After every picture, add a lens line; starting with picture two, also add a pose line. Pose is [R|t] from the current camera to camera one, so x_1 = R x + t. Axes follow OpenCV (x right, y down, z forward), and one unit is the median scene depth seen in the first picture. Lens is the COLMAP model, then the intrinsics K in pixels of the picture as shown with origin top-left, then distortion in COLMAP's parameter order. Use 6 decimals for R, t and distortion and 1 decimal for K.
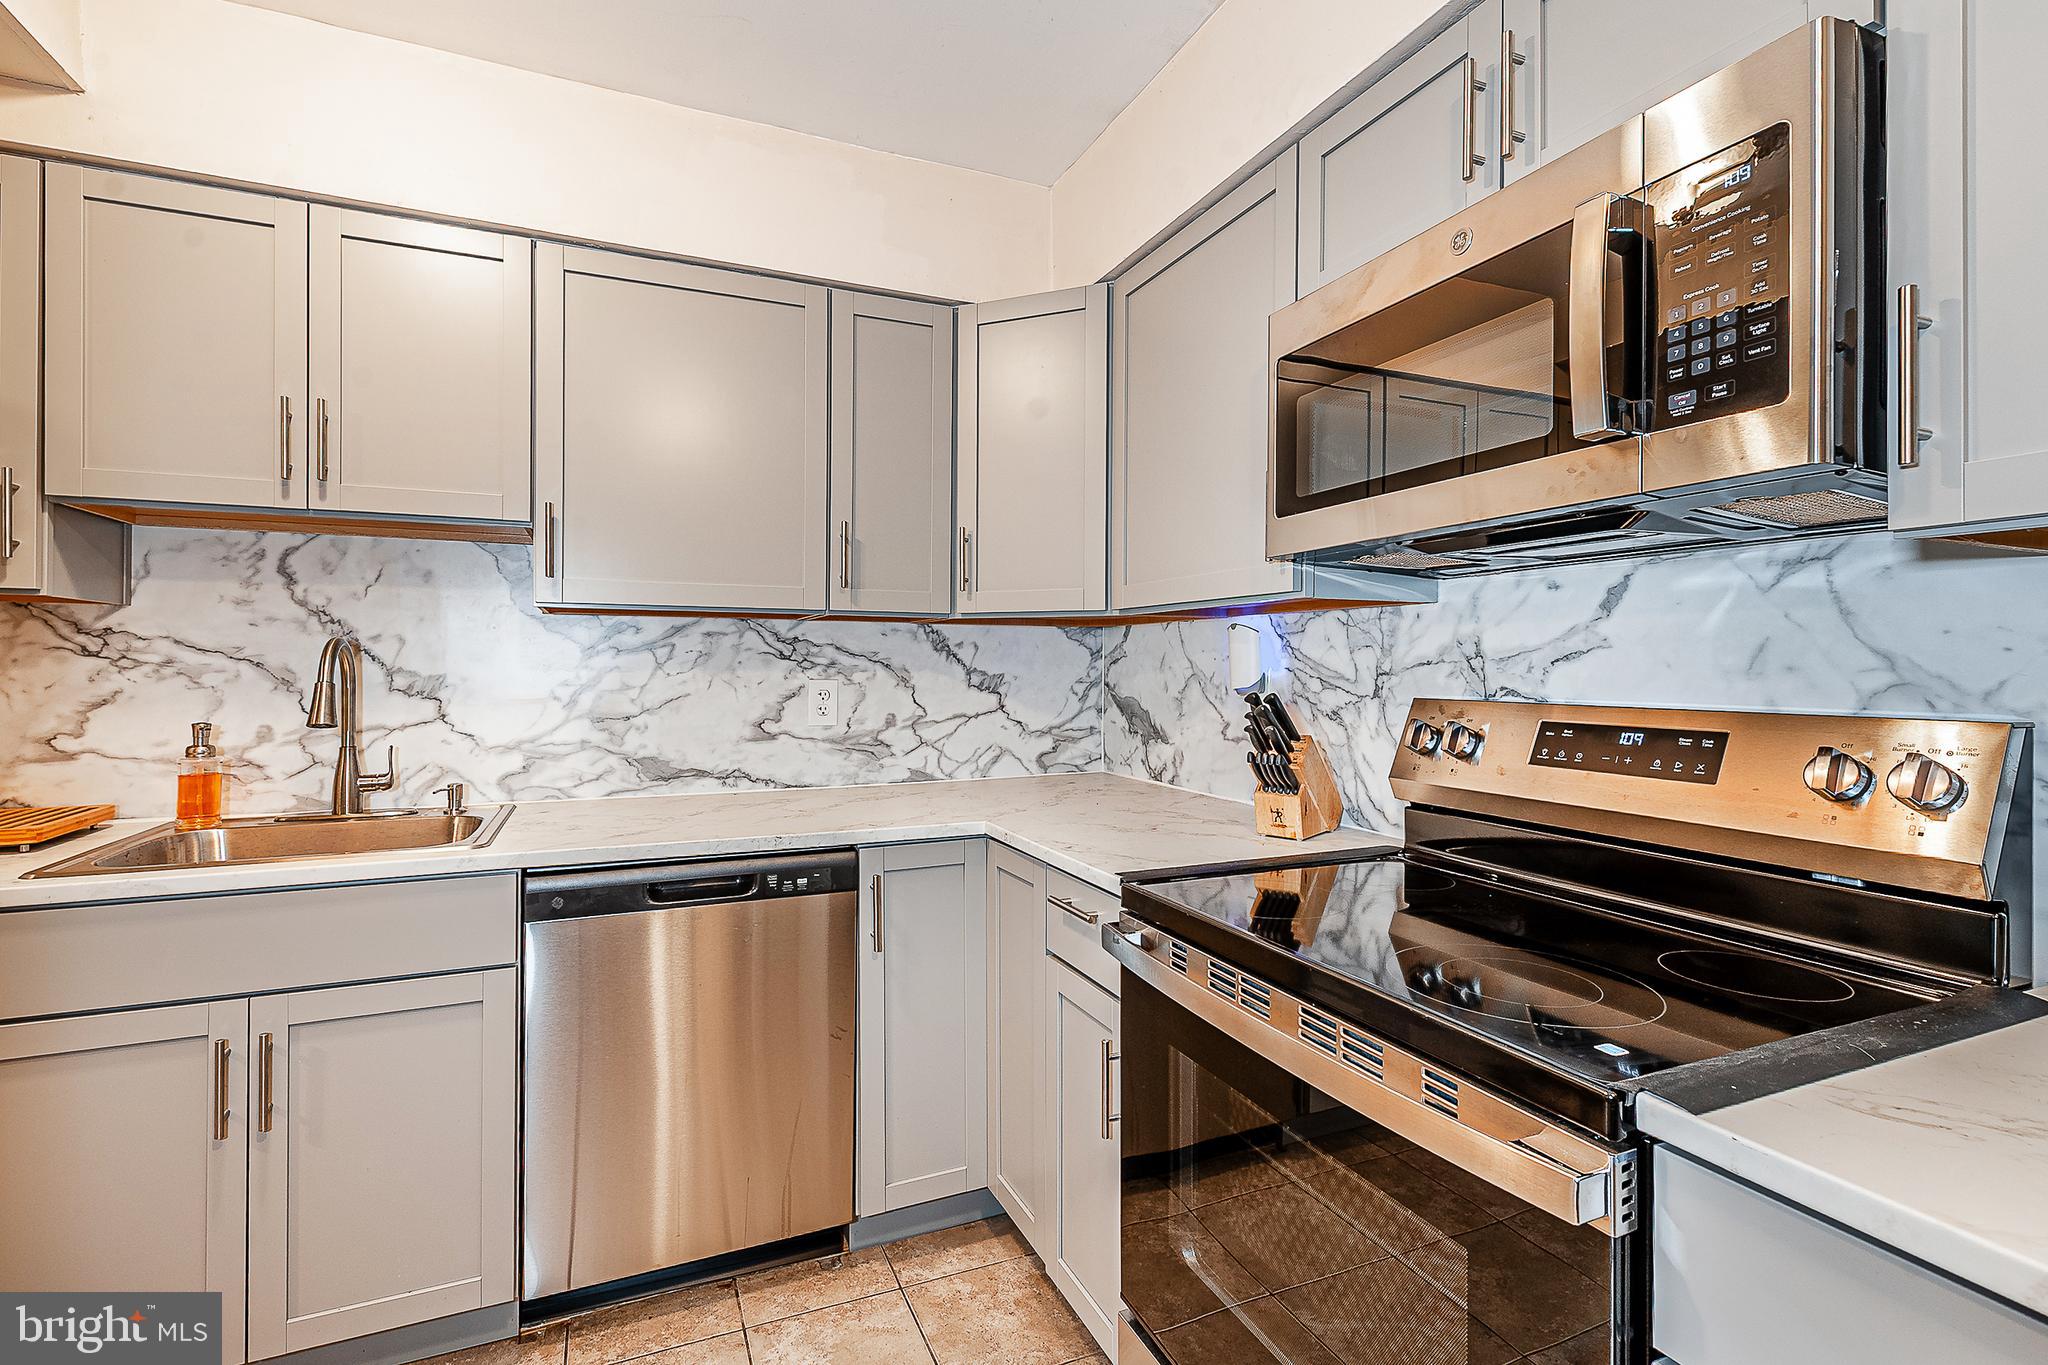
lens RADIAL K [[918.9, 0, 1024.8], [0, 918.9, 623.6], [0, 0, 1]] dist [0.003299, -0.000475]
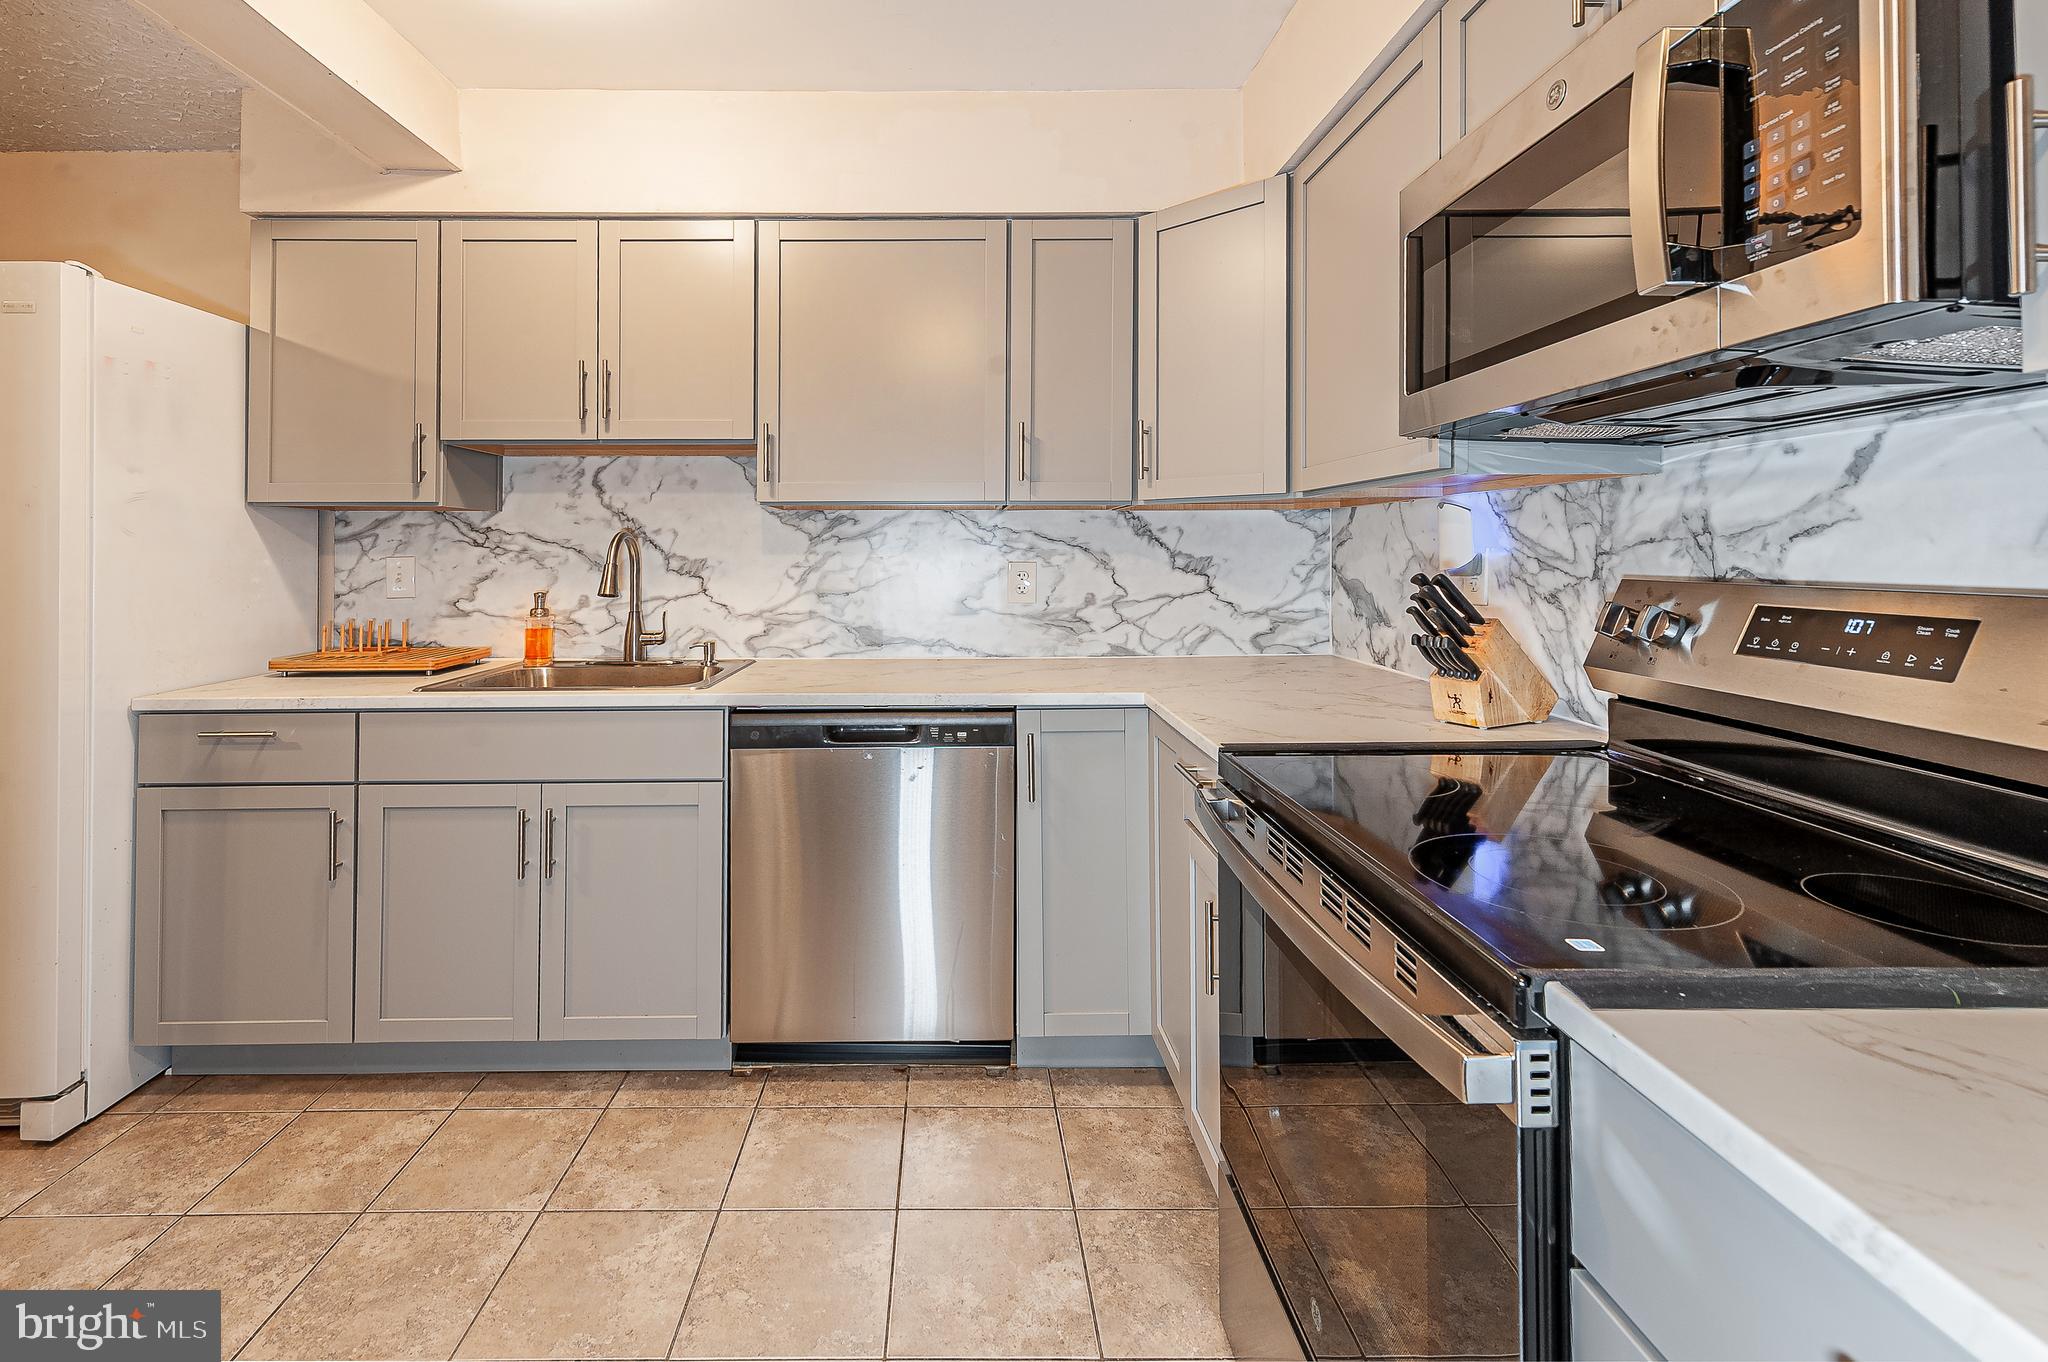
lens RADIAL K [[876.0, 0, 1018.7], [0, 876.0, 492.0], [0, 0, 1]] dist [-0.000431, -0.000237]
pose [[0.941421, -0.030846, -0.335819, 0.165201], [0.023691, 0.999397, -0.025384, 0.002526], [0.336399, 0.015941, 0.941584, -0.020261]]
